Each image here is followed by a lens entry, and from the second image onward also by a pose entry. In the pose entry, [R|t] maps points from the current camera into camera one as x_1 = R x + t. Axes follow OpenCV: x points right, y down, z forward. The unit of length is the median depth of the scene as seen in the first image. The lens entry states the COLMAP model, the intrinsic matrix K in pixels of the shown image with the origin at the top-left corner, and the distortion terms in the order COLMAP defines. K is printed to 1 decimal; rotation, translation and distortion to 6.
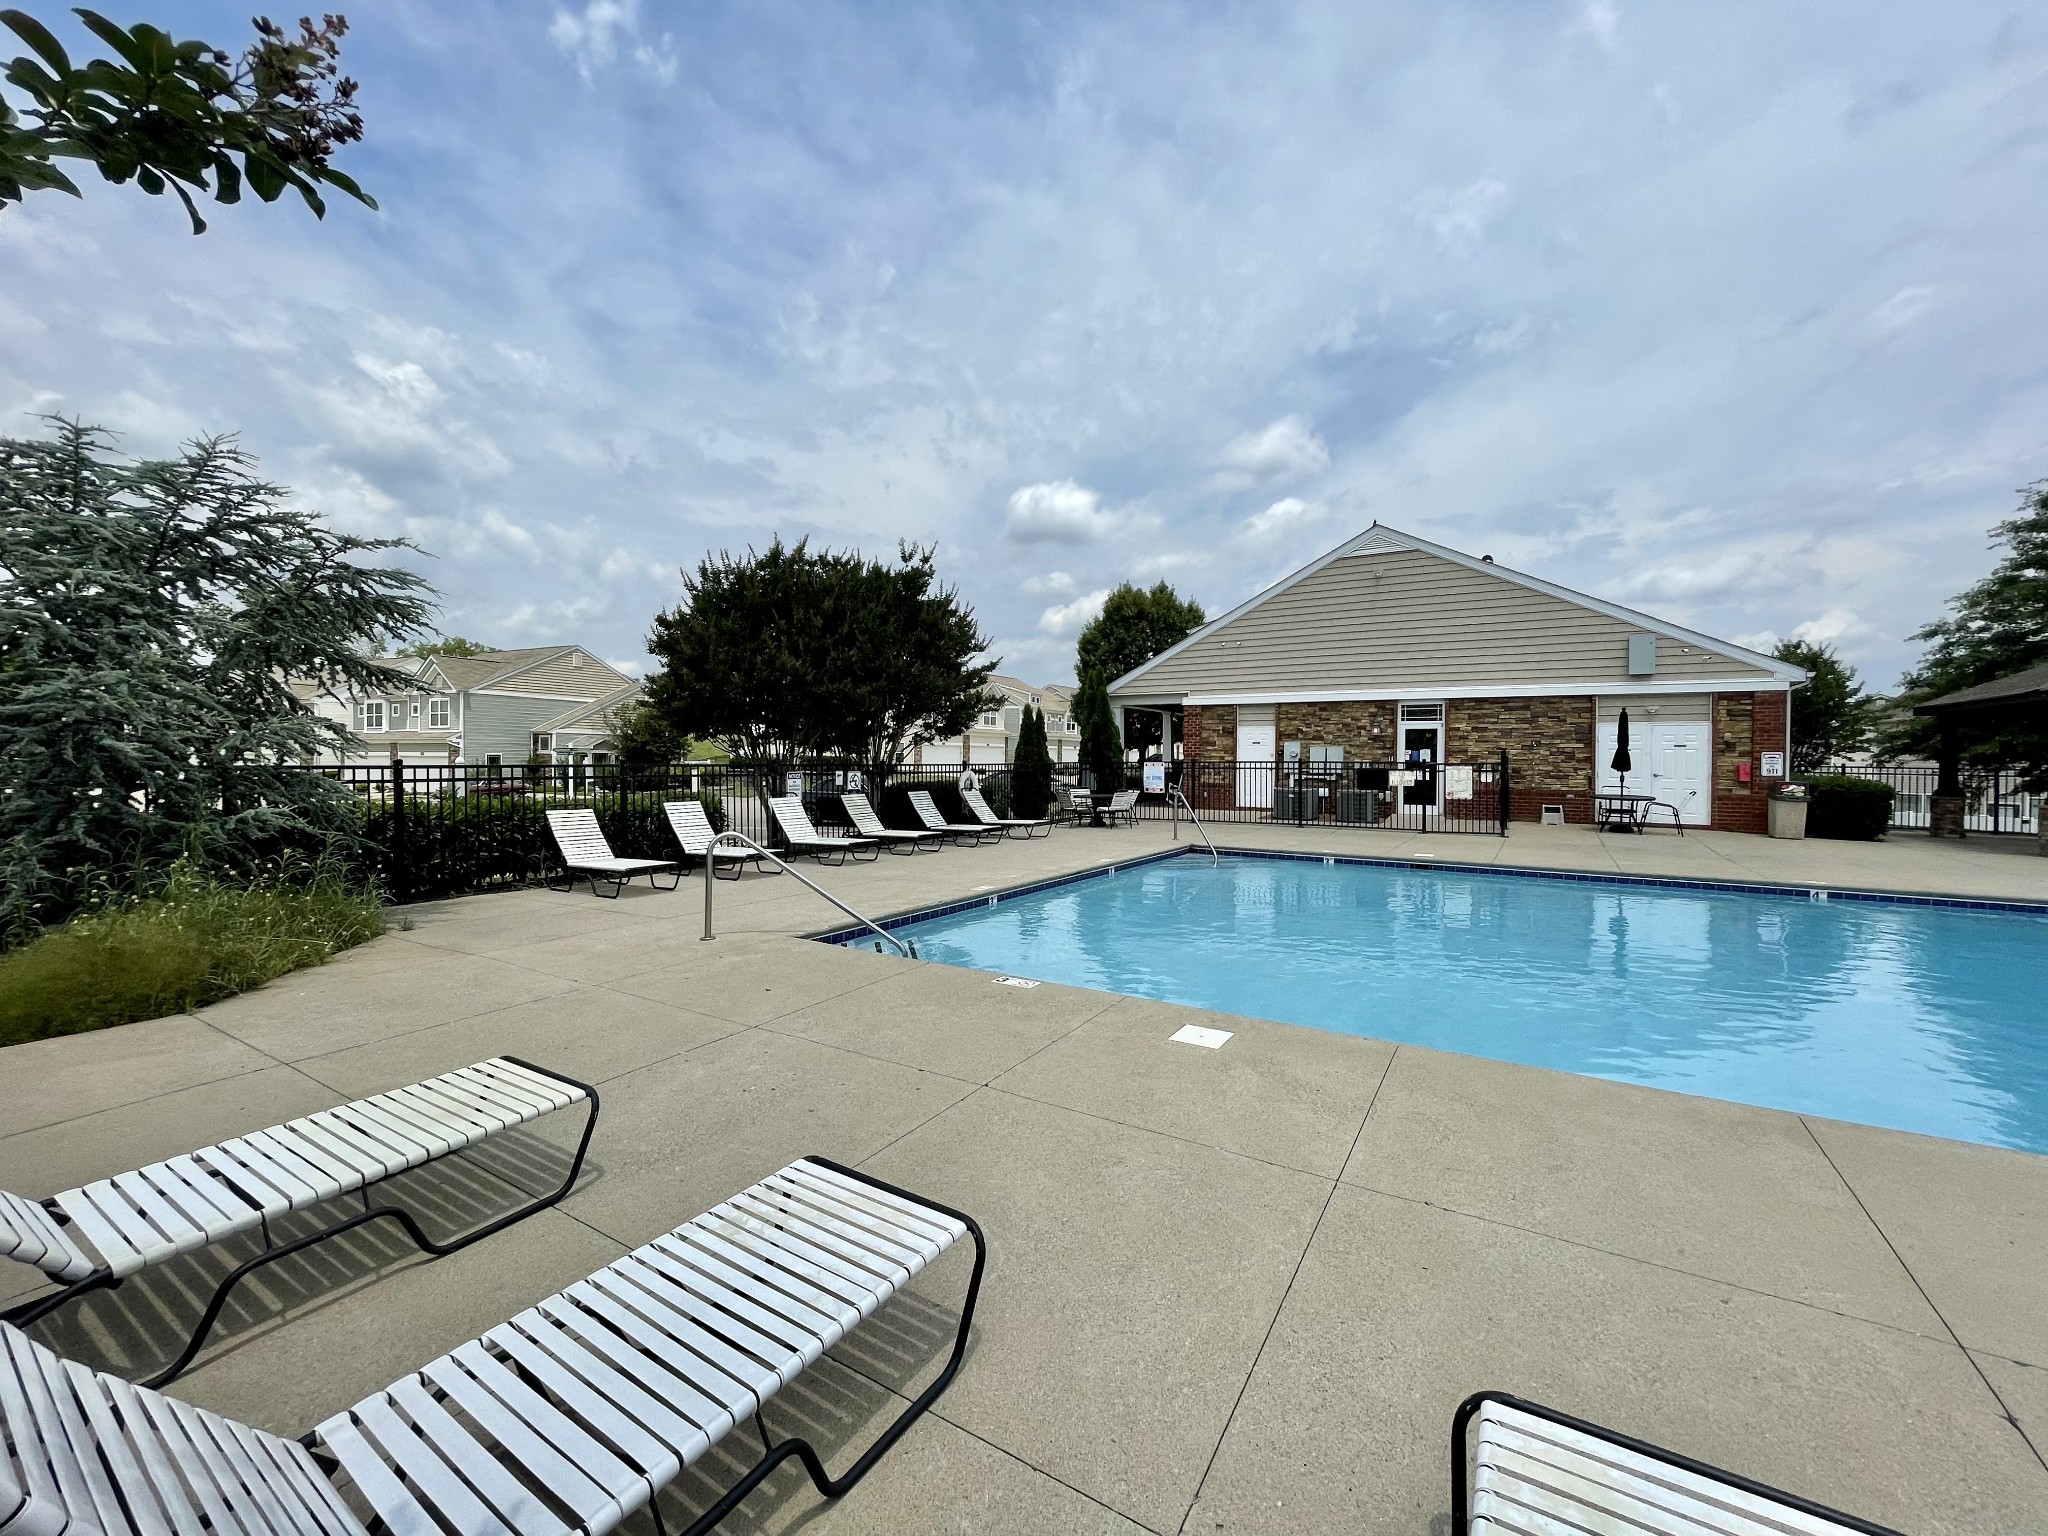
lens RADIAL K [[850.5, 0, 992.2], [0, 850.5, 769.5], [0, 0, 1]] dist [0.001764, -0.000262]
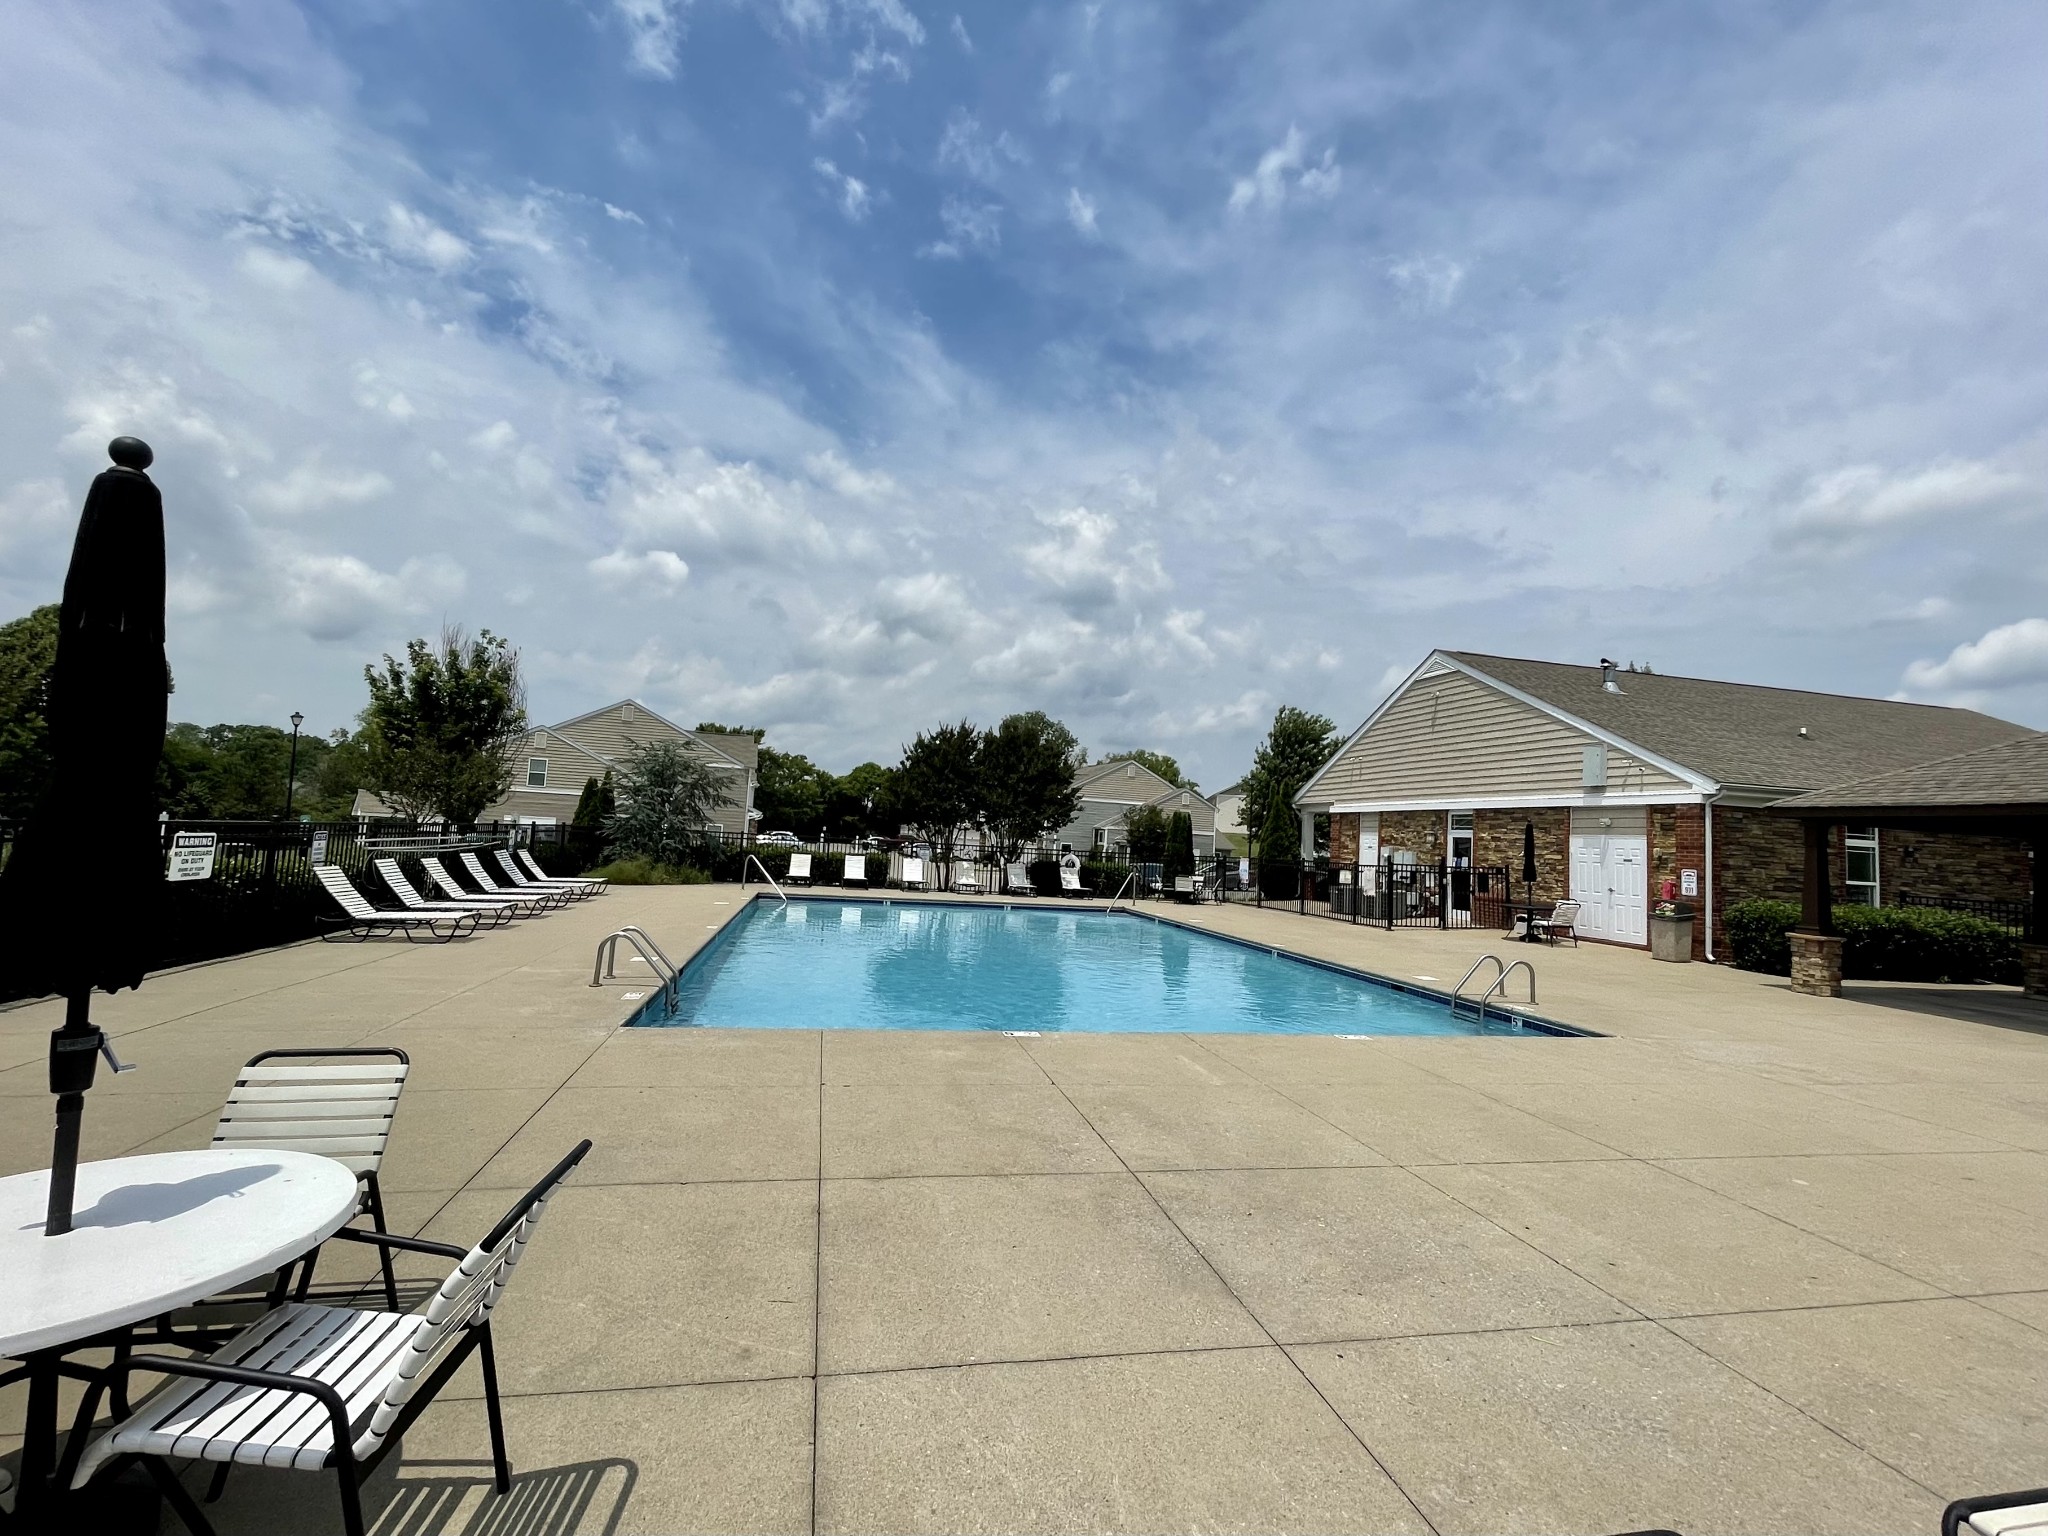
lens RADIAL K [[925.6, 0, 1024.0], [0, 925.6, 768.0], [0, 0, 1]] dist [-0.003861, -0.000240]
pose [[0.706247, -0.029091, -0.707368, 0.915017], [-0.049054, 0.994743, -0.089886, -0.003913], [0.706264, 0.098181, 0.701108, -0.188912]]
